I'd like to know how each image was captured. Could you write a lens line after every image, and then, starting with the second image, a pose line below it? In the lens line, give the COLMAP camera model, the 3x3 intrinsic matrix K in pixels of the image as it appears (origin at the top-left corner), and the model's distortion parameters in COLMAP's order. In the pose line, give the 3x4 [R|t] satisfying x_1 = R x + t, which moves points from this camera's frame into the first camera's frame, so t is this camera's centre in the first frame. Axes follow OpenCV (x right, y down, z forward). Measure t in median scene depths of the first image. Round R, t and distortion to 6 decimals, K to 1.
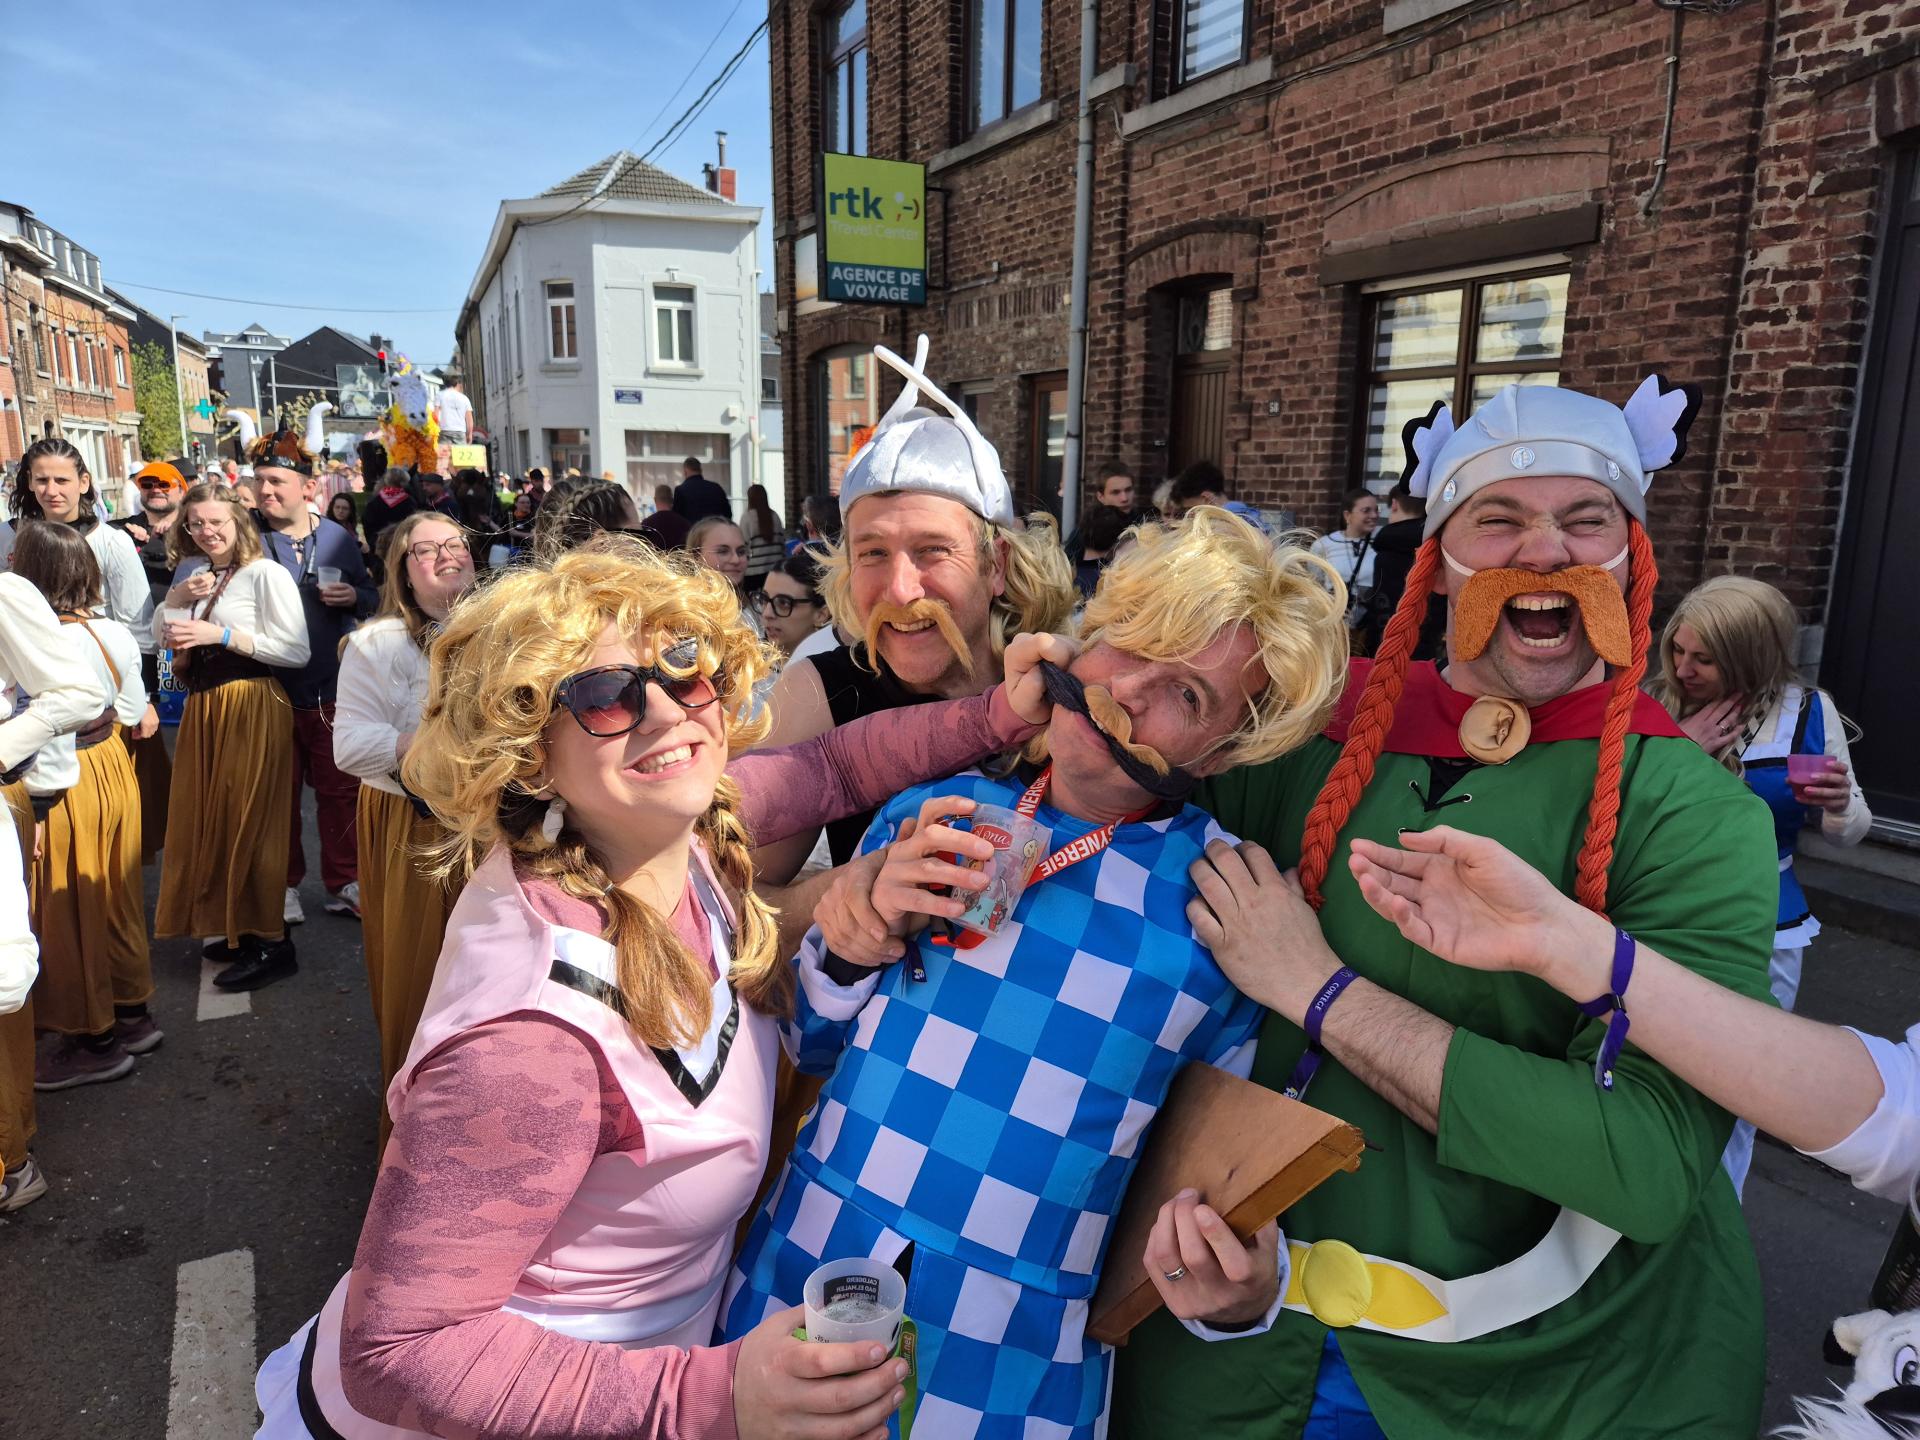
lens RADIAL K [[1299.7, 0, 994.5], [0, 1299.7, 725.0], [0, 0, 1]] dist [0.065359, -0.048520]
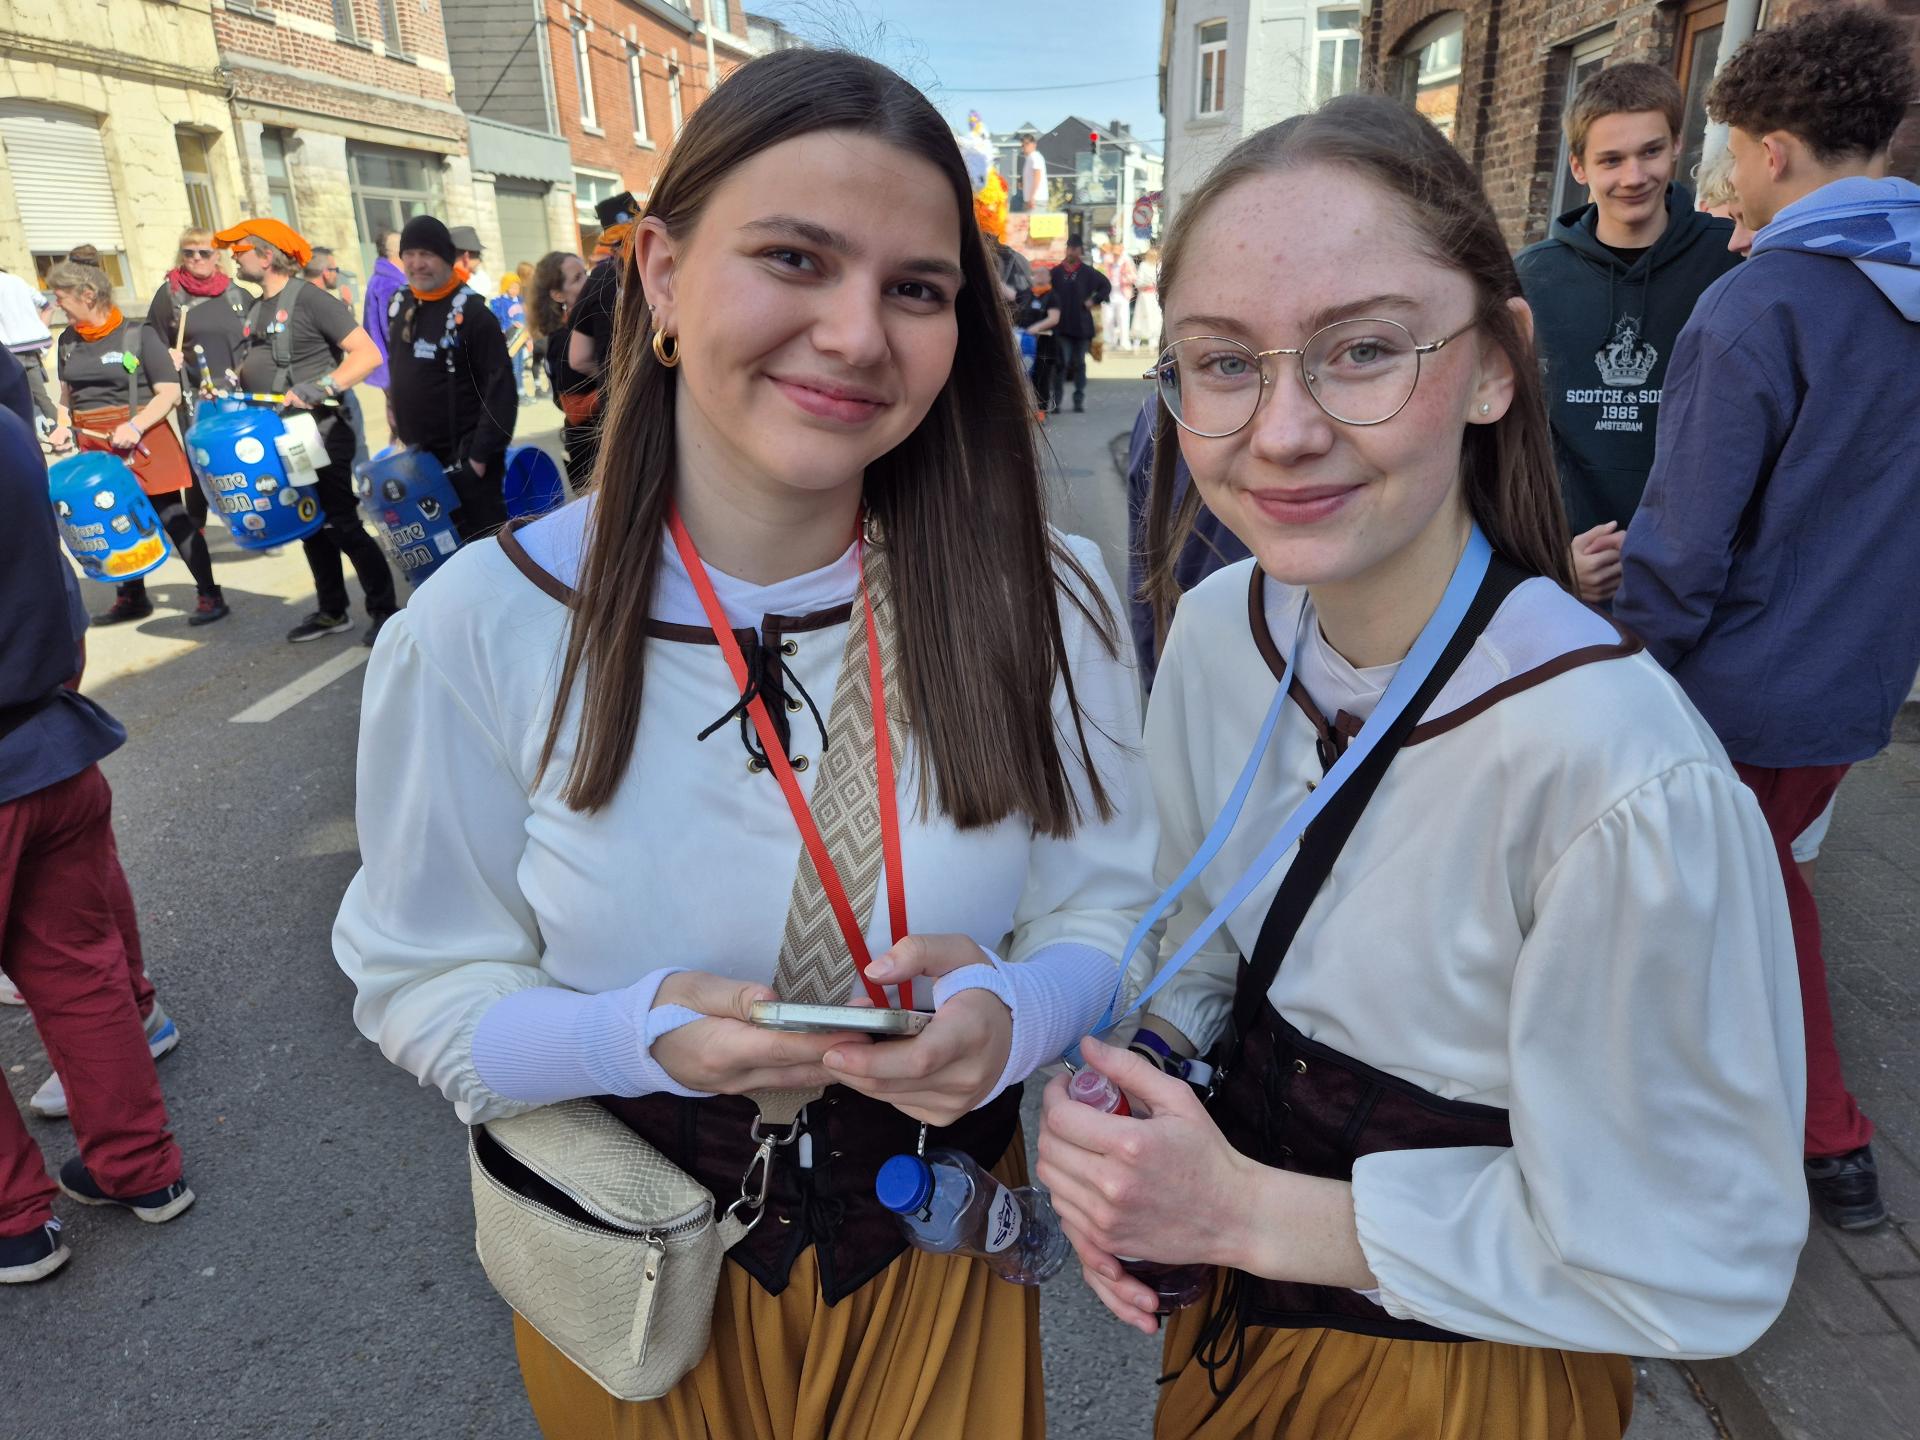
lens RADIAL K [[1299.7, 0, 955.0], [0, 1299.7, 704.7], [0, 0, 1]] dist [0.065359, -0.048520]
pose [[0.850340, 0.141493, -0.506854, 0.032638], [-0.068696, 0.984779, 0.159660, -0.018634], [0.521730, -0.100946, 0.847117, 0.127597]]
